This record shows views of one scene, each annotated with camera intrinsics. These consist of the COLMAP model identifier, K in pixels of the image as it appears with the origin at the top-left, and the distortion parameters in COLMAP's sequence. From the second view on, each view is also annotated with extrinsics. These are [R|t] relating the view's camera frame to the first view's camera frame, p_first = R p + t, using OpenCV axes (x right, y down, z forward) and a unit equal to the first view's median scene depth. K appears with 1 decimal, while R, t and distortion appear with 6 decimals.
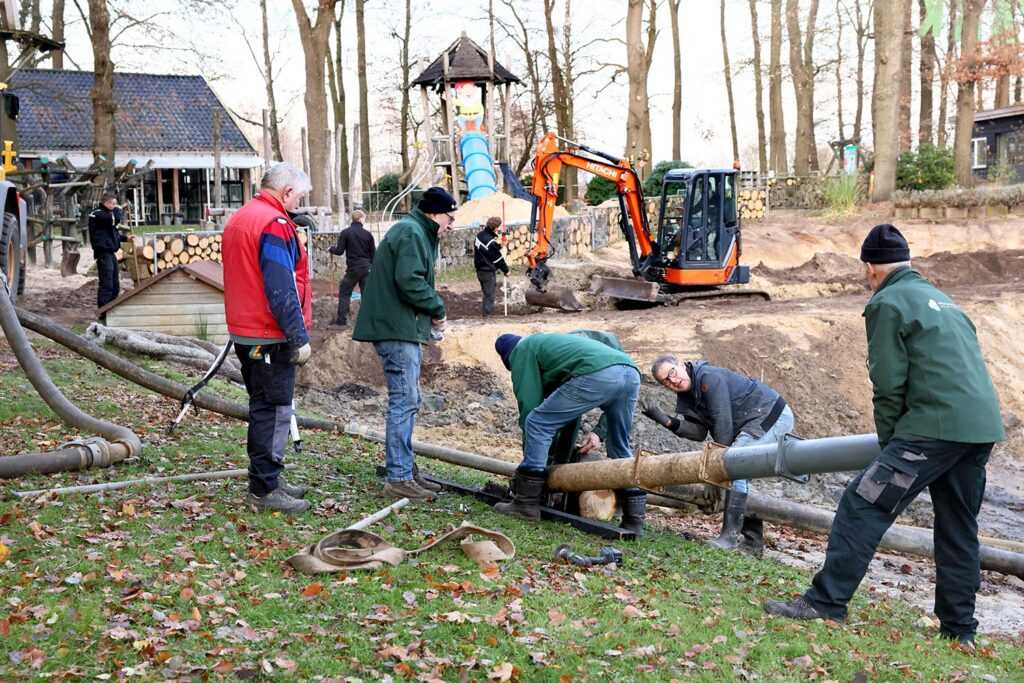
lens RADIAL K [[1708.0, 0, 512.0], [0, 1708.0, 341.5], [0, 0, 1]] dist [0.236954, 0.047368]
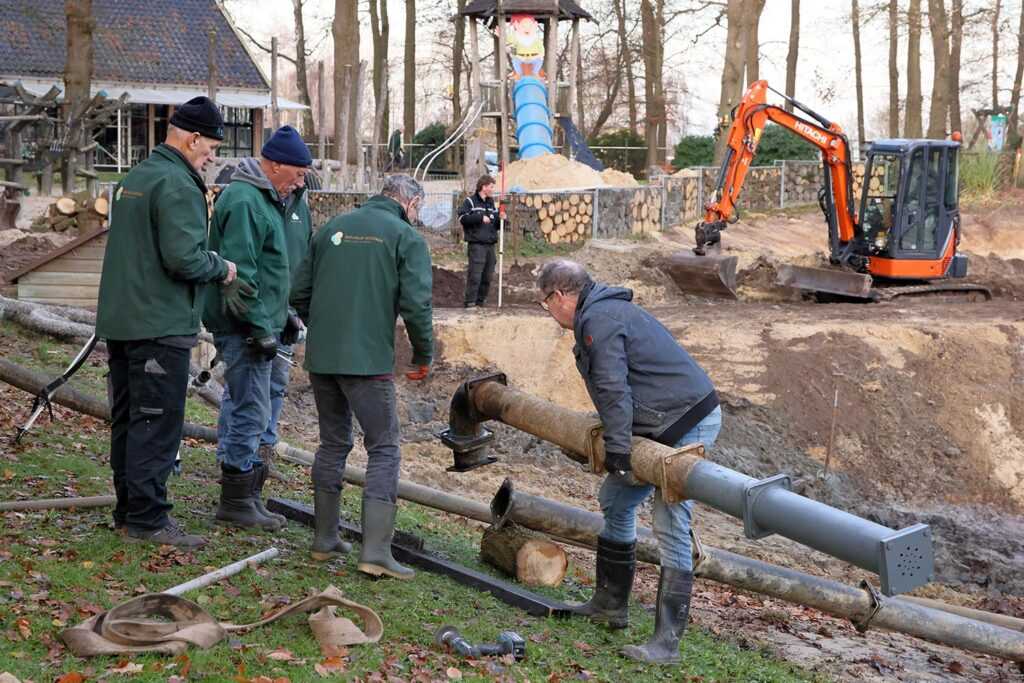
lens RADIAL K [[2064.2, 0, 550.9], [0, 2064.2, 303.1], [0, 0, 1]] dist [0.295164, -0.056985]
pose [[0.998522, 0.049419, -0.022597, 0.016329], [-0.049724, 0.998676, -0.013153, -0.002433], [0.021917, 0.014257, 0.999658, 0.015998]]
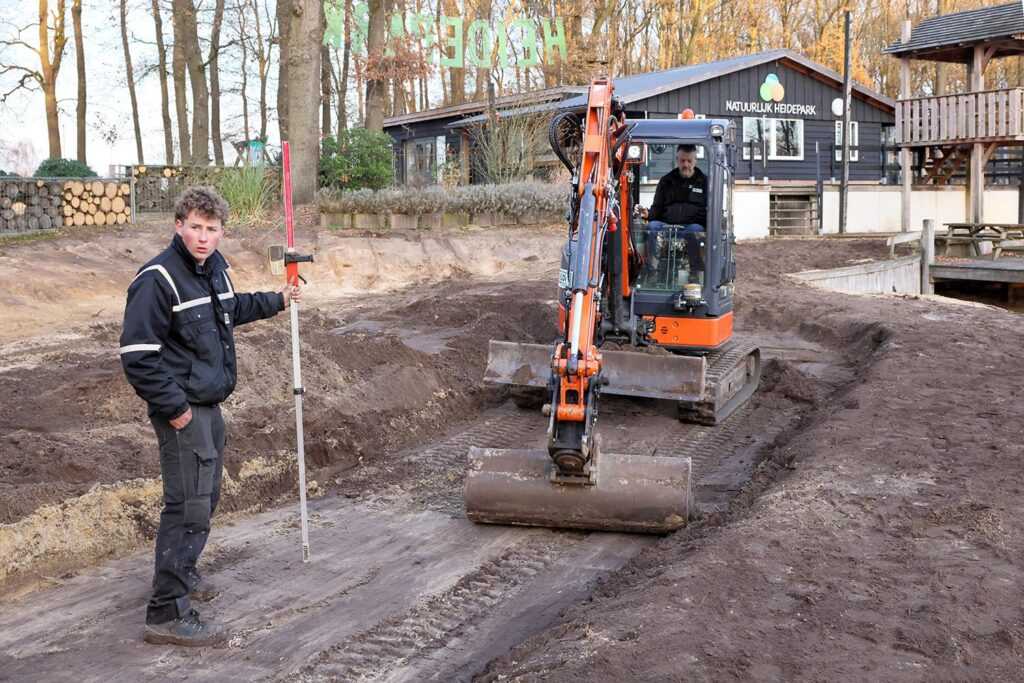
lens RADIAL K [[1071.9, 0, 514.0], [0, 1071.9, 254.4], [0, 0, 1]] dist [-0.002248, 0.009953]
pose [[0.909913, -0.003007, 0.414787, 0.114811], [0.019528, 0.999175, -0.035595, -0.044128], [-0.414338, 0.040489, 0.909222, 0.582700]]
